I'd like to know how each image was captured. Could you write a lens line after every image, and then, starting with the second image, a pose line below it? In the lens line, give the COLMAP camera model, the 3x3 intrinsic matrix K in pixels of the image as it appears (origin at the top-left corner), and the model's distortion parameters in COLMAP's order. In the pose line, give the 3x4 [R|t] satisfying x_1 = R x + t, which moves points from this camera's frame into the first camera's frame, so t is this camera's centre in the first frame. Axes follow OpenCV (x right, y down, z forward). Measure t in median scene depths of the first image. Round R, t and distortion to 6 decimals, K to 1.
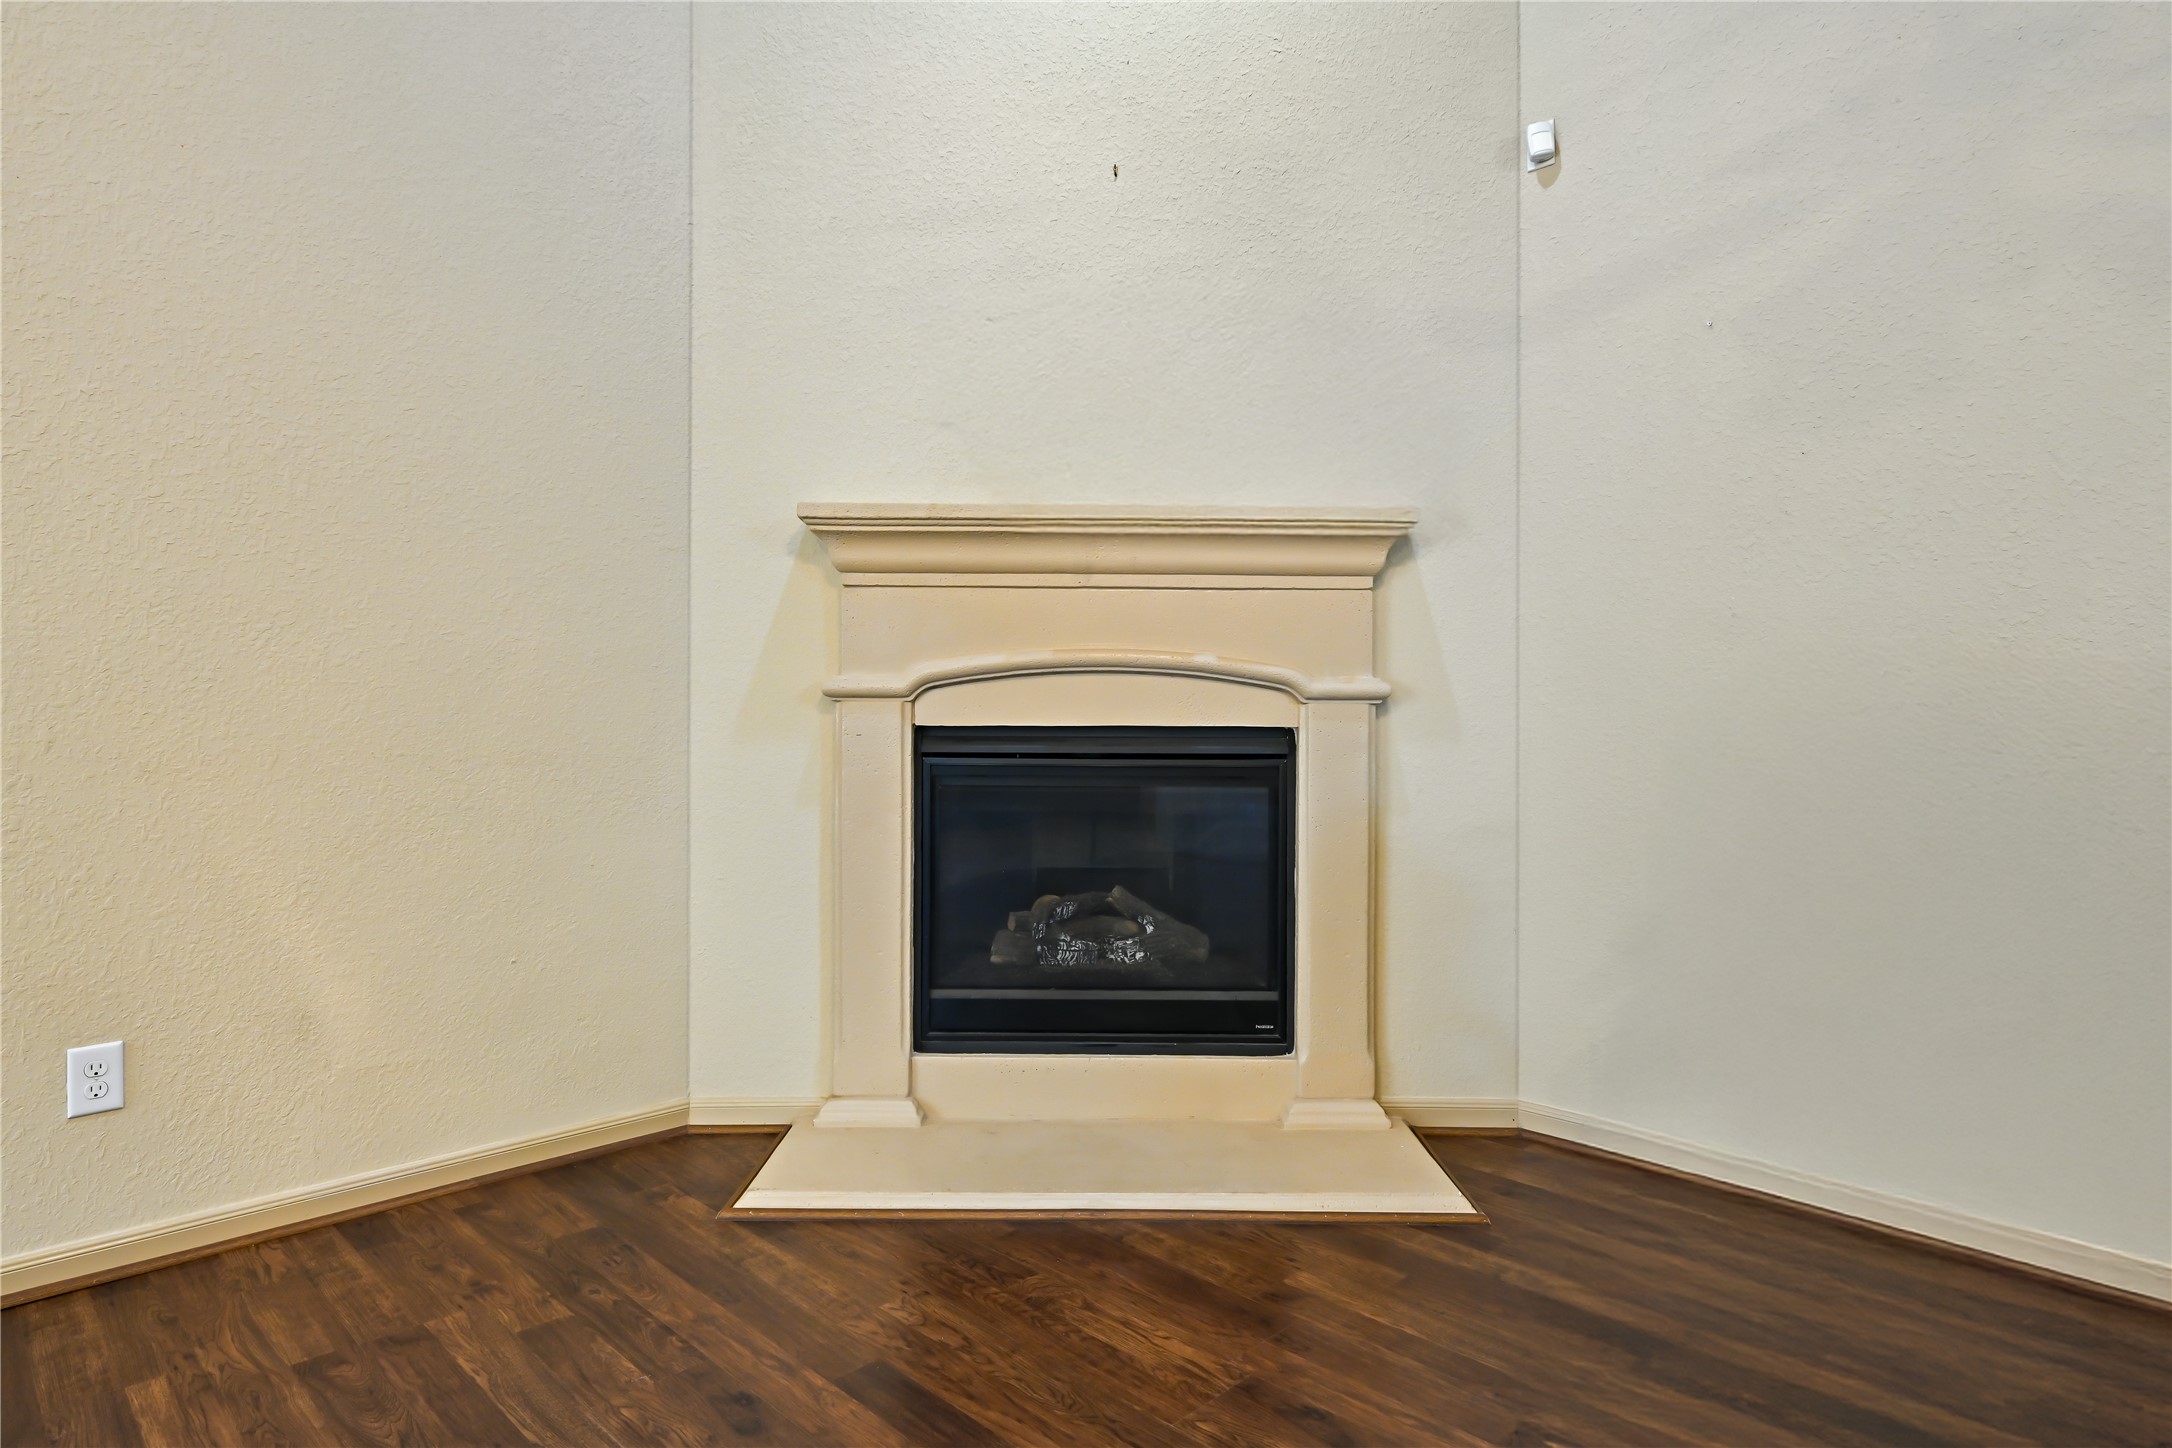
lens RADIAL K [[1205.3, 0, 1071.5], [0, 1205.3, 679.0], [0, 0, 1]] dist [-0.007576, 0.001601]
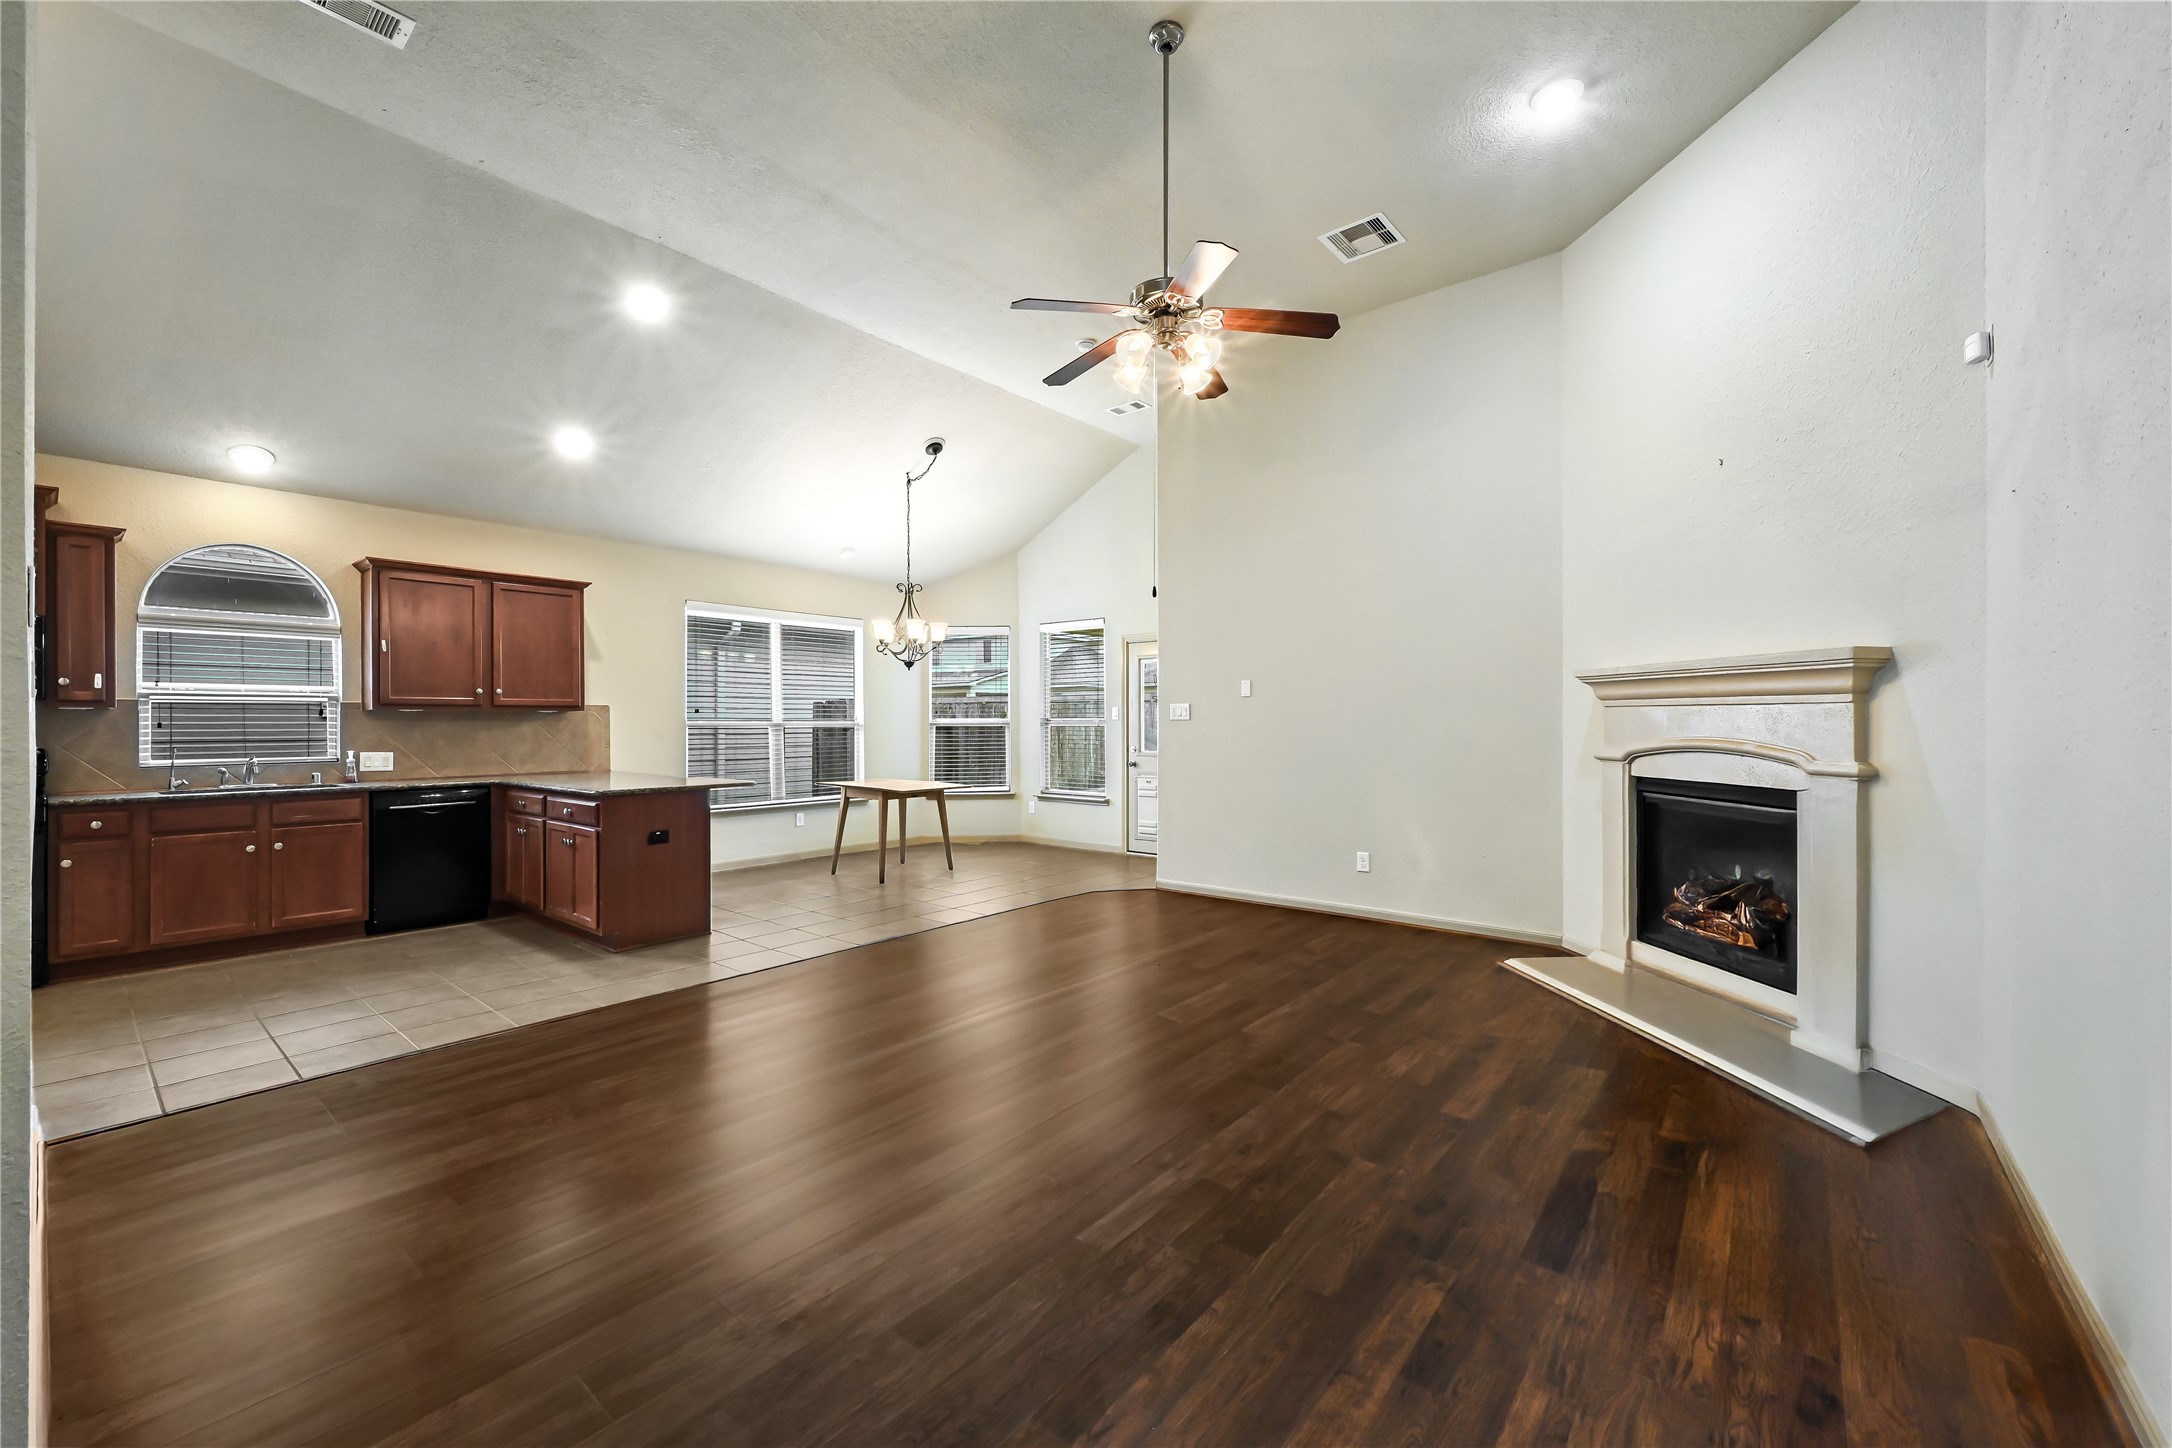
lens RADIAL K [[861.6, 0, 1086.2], [0, 861.6, 720.8], [0, 0, 1]] dist [0.003473, -0.000408]
pose [[0.103436, -0.003705, -0.994629, 1.199165], [0.026579, 0.999646, -0.000960, -0.075343], [0.994281, -0.026337, 0.103497, -0.046198]]
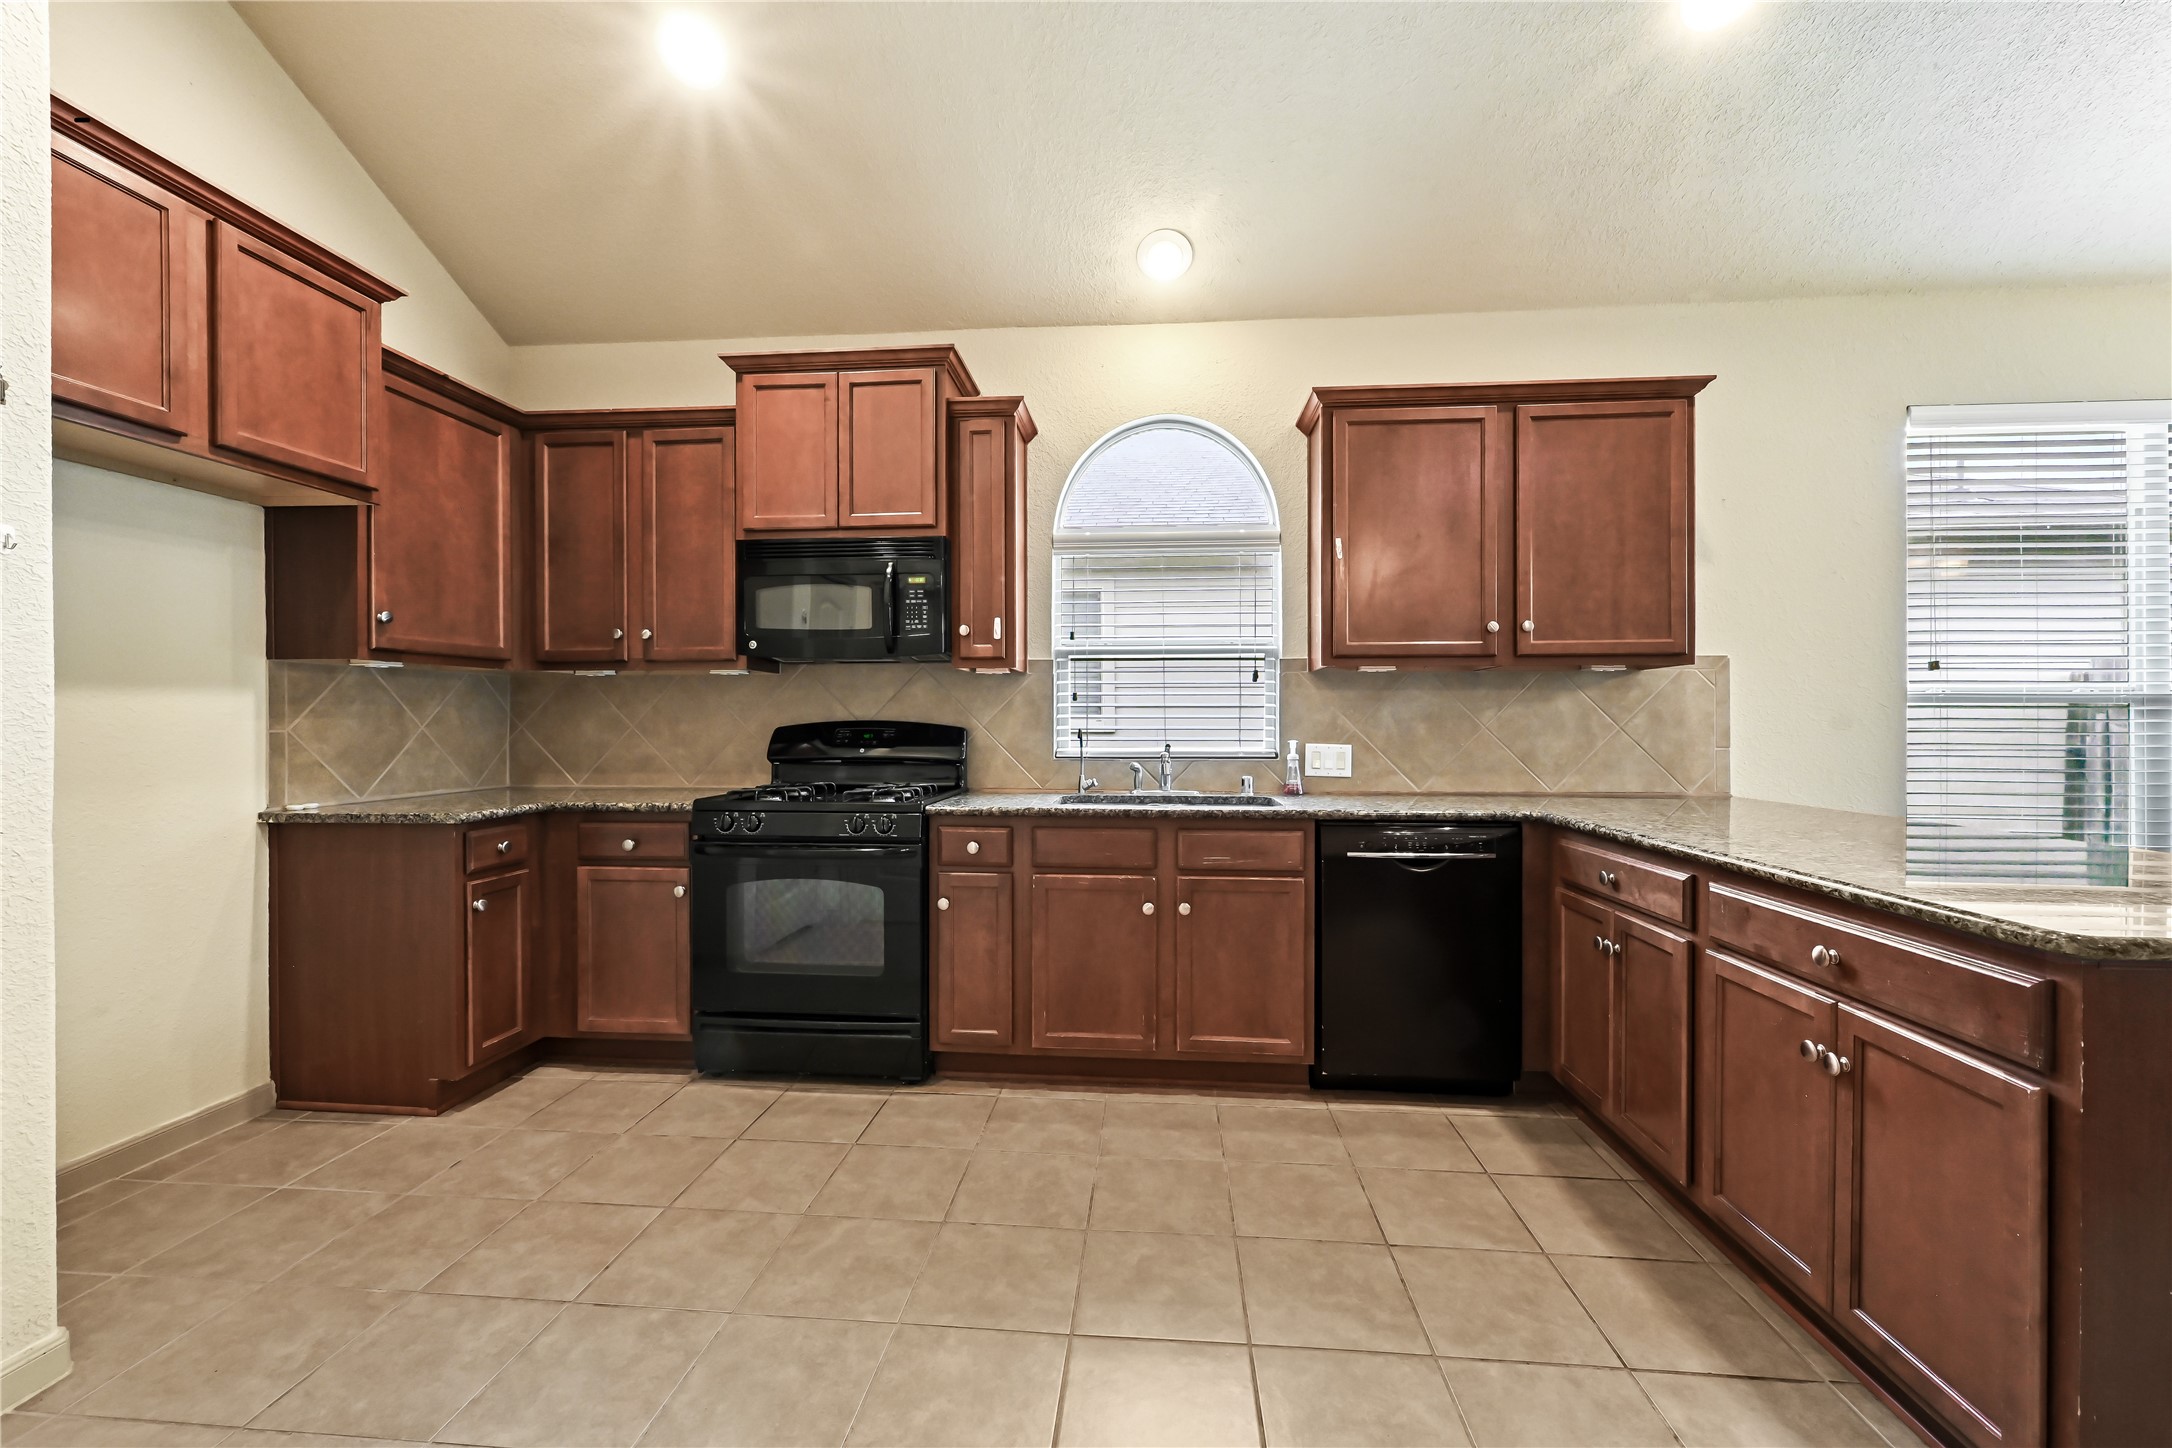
lens RADIAL K [[861.6, 0, 1089.8], [0, 861.6, 722.7], [0, 0, 1]] dist [0.003473, -0.000408]
pose [[-0.759263, -0.000164, -0.650784, 0.094341], [0.014147, 0.999760, -0.016756, -0.062493], [0.650630, -0.021929, -0.759078, -0.766331]]
